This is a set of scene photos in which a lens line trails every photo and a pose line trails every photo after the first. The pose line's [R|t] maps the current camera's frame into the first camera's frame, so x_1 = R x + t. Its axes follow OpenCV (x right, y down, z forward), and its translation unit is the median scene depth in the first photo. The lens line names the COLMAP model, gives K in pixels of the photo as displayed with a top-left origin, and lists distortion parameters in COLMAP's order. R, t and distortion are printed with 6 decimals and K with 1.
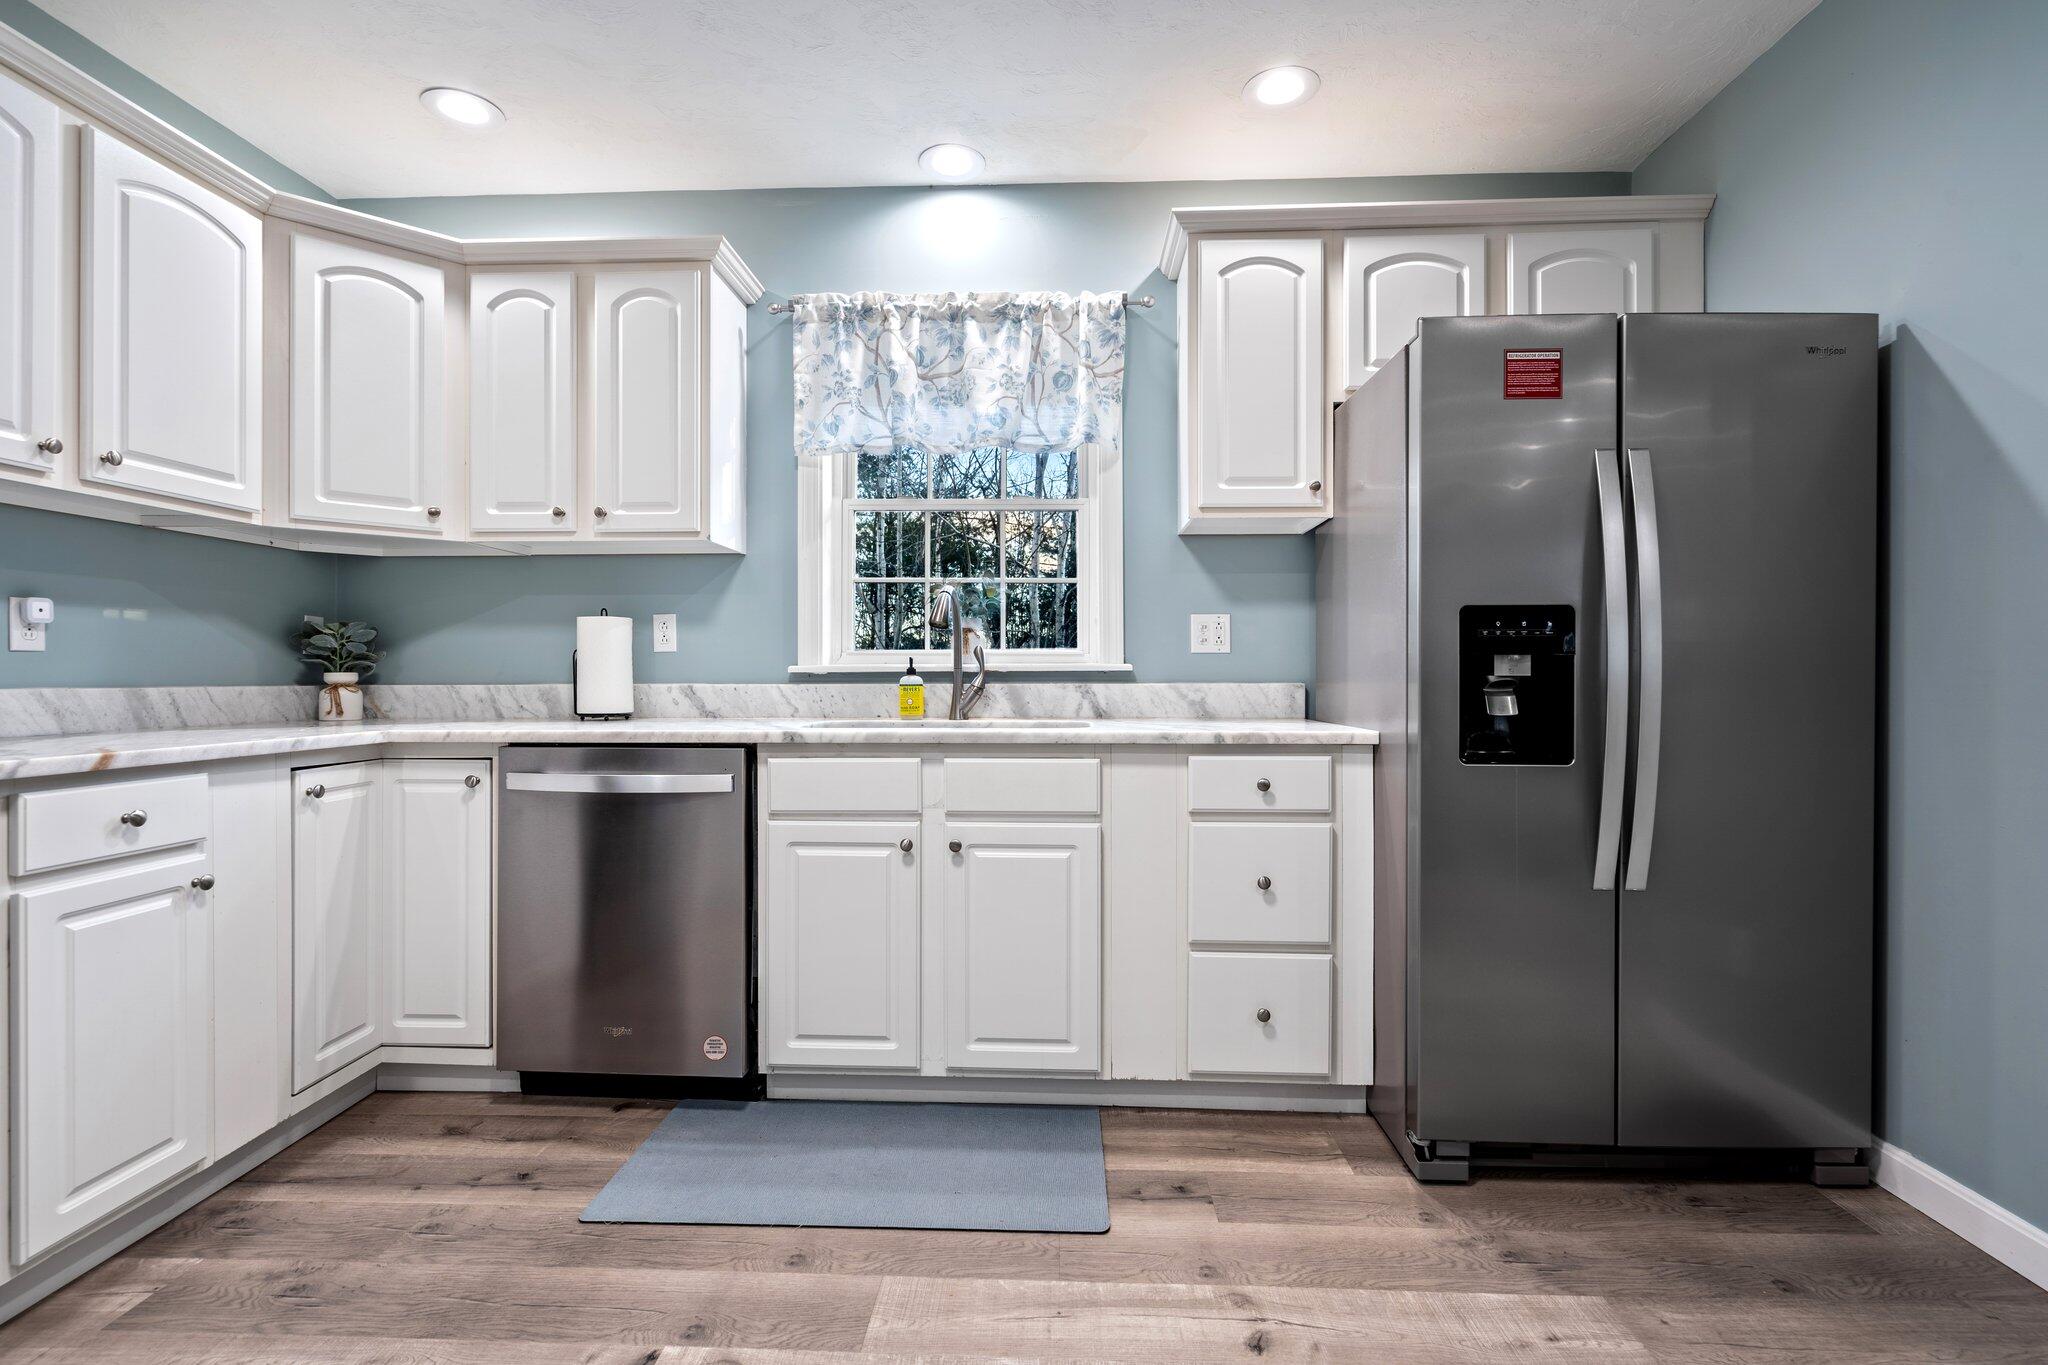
lens RADIAL K [[936.3, 0, 1025.3], [0, 936.3, 680.6], [0, 0, 1]] dist [-0.001371, -0.000100]
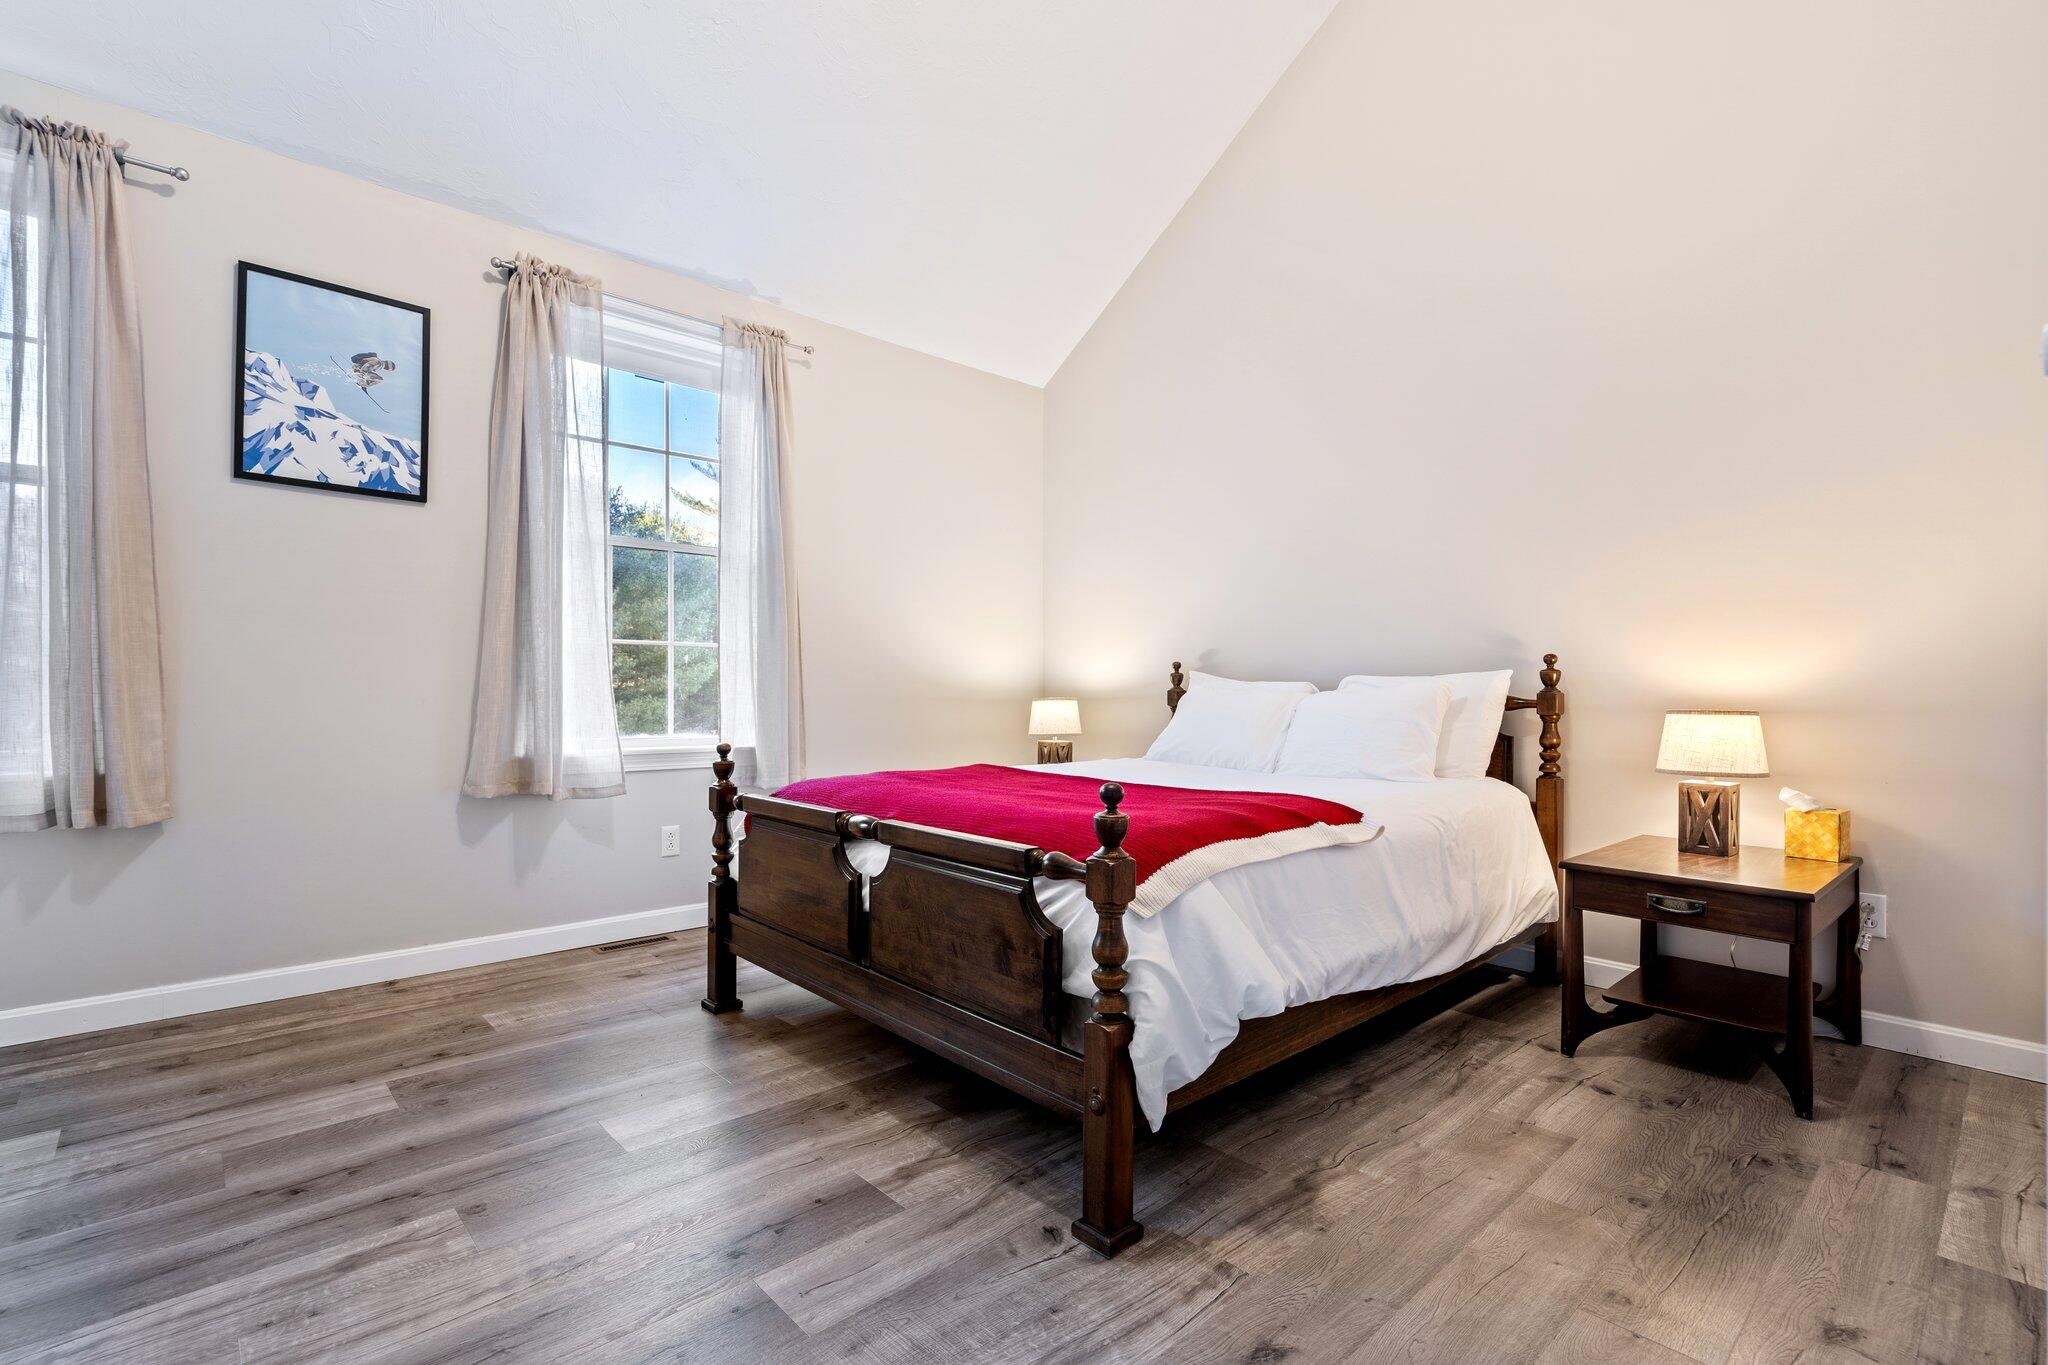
lens RADIAL K [[936.3, 0, 1025.2], [0, 936.3, 674.1], [0, 0, 1]] dist [-0.001371, -0.000100]
pose [[-0.704489, 0.014291, -0.709571, 1.027982], [0.010919, 0.999897, 0.009297, 0.024122], [0.709631, -0.001198, -0.704572, 1.716160]]
